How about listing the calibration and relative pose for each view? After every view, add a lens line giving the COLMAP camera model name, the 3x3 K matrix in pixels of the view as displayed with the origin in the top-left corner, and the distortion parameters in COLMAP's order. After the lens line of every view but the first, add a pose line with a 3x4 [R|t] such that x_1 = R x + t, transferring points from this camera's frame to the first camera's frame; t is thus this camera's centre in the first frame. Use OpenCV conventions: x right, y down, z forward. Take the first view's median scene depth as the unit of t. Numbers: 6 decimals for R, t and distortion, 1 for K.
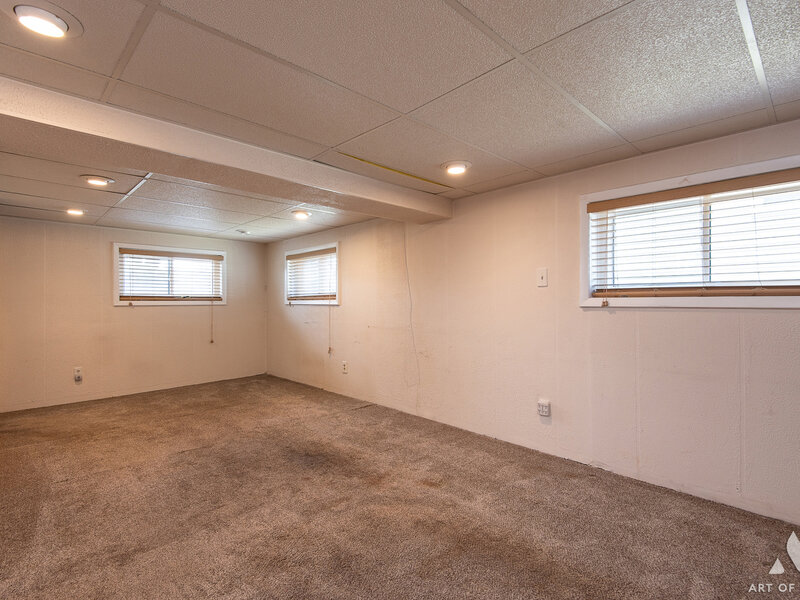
lens RADIAL K [[410.3, 0, 400.0], [0, 410.3, 300.0], [0, 0, 1]] dist [0.017092, -0.000335]
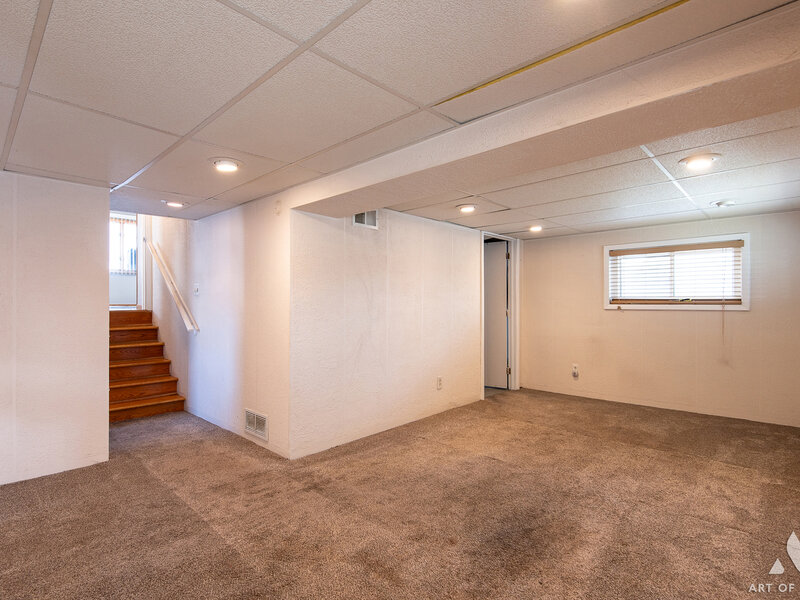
lens RADIAL K [[410.3, 0, 400.0], [0, 410.3, 300.0], [0, 0, 1]] dist [0.017092, -0.000335]
pose [[0.036727, -0.001305, -0.999324, 0.335895], [0.006361, 0.999979, -0.001073, -0.012036], [0.999305, -0.006317, 0.036734, 0.540969]]
